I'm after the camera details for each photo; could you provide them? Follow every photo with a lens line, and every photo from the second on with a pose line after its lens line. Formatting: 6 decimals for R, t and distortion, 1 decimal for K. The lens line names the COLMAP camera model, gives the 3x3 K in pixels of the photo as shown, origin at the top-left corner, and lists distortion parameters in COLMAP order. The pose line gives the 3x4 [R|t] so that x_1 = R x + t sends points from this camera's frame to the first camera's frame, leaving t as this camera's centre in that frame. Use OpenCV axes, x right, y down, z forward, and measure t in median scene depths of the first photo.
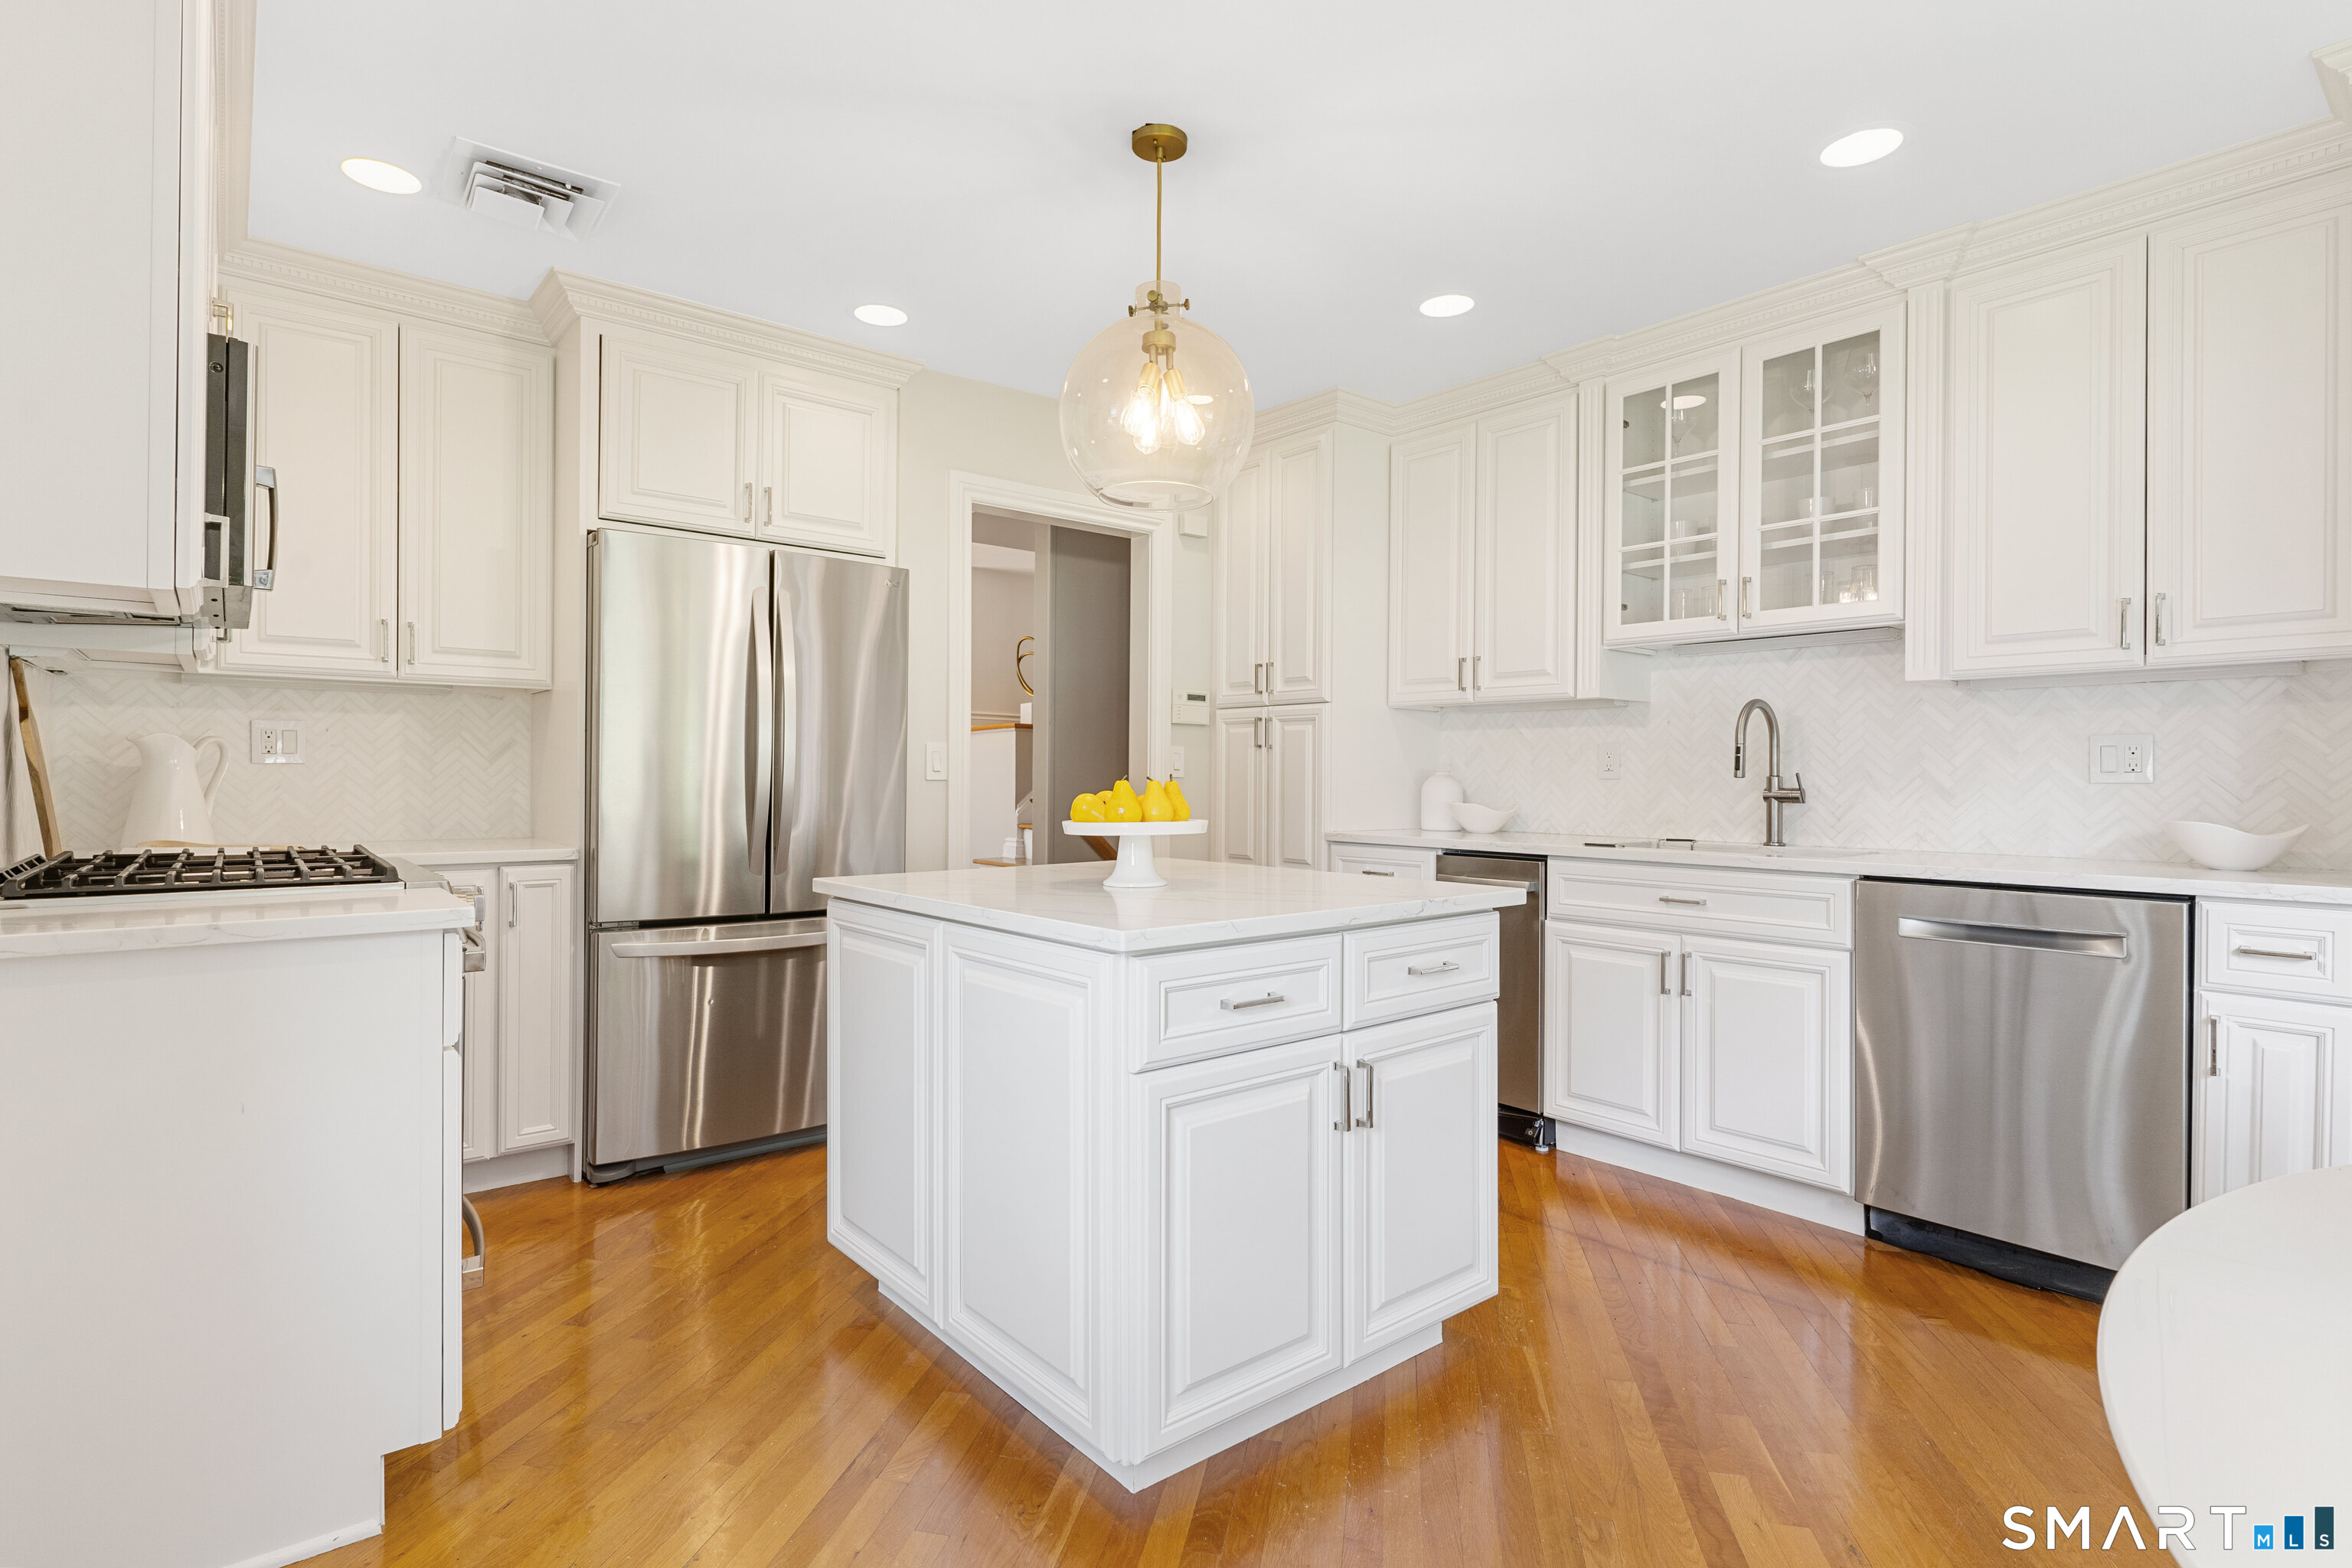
lens RADIAL K [[1130.6, 0, 1143.1], [0, 1130.6, 776.6], [0, 0, 1]] dist [-0.000967, -0.001230]
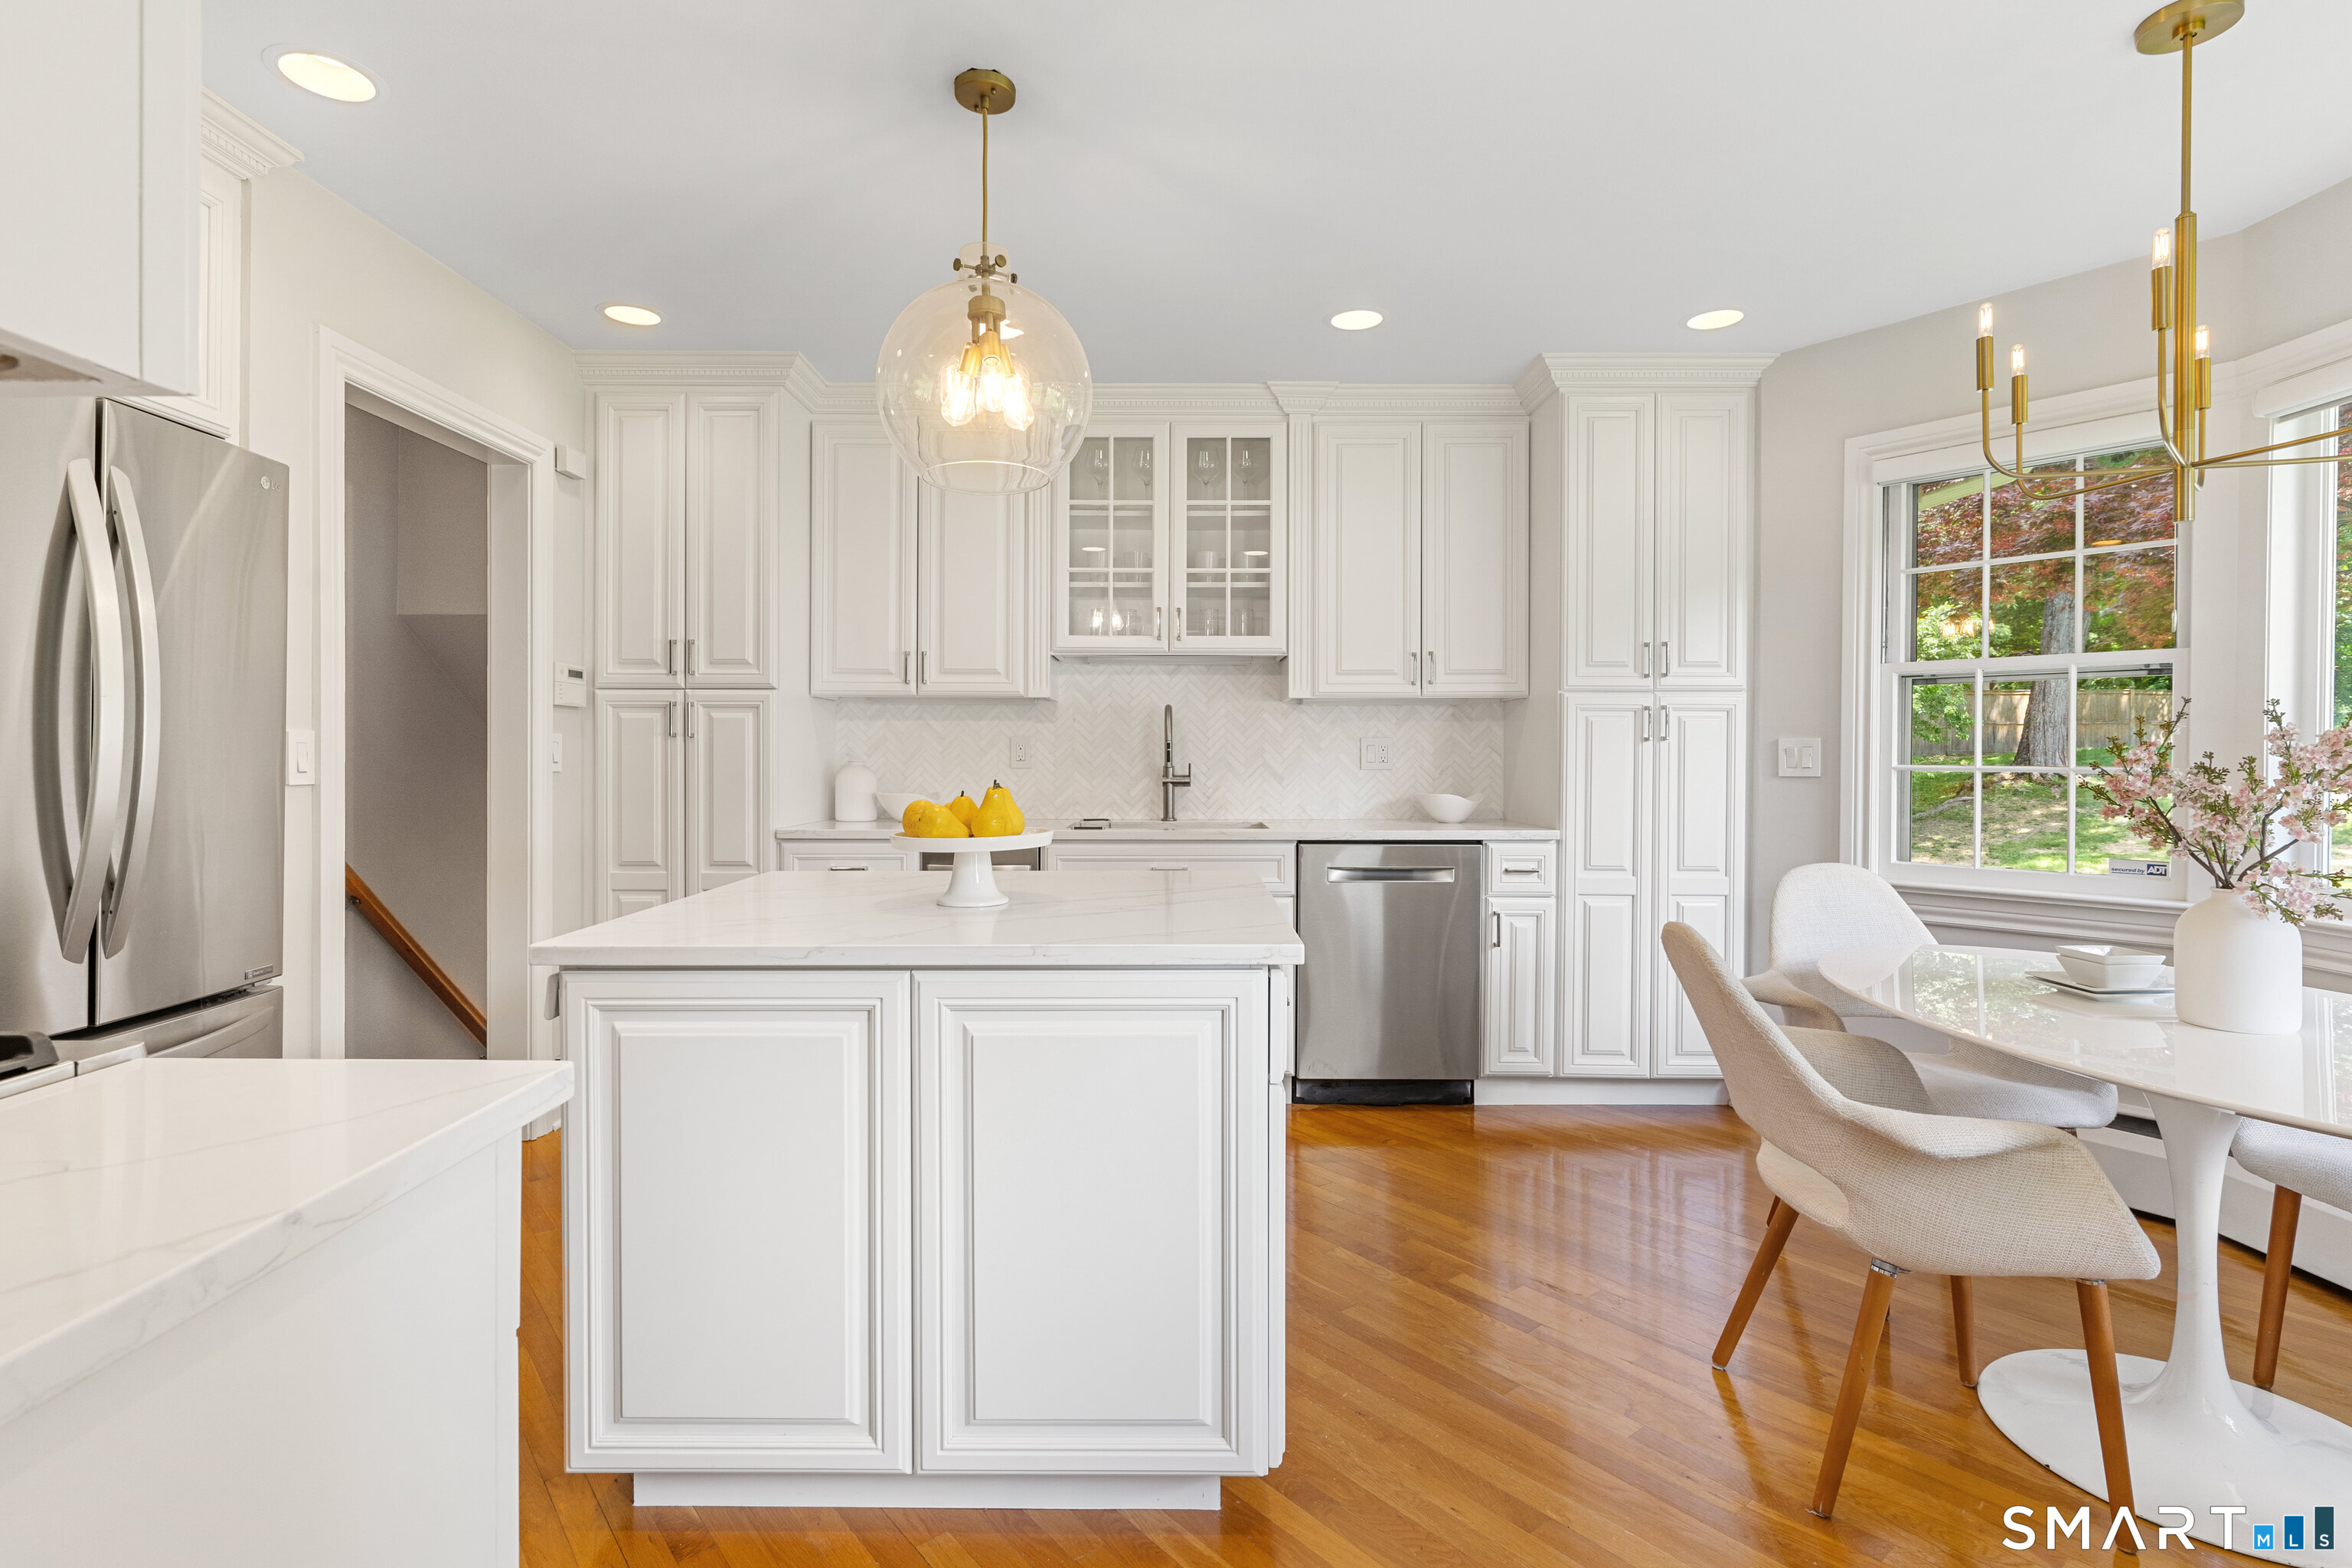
lens RADIAL K [[1130.6, 0, 1133.0], [0, 1130.6, 761.5], [0, 0, 1]] dist [-0.000967, -0.001230]
pose [[0.643560, -0.008696, 0.765346, -0.432813], [0.003755, 0.999959, 0.008204, -0.015705], [-0.765386, -0.002406, 0.643566, 0.218628]]
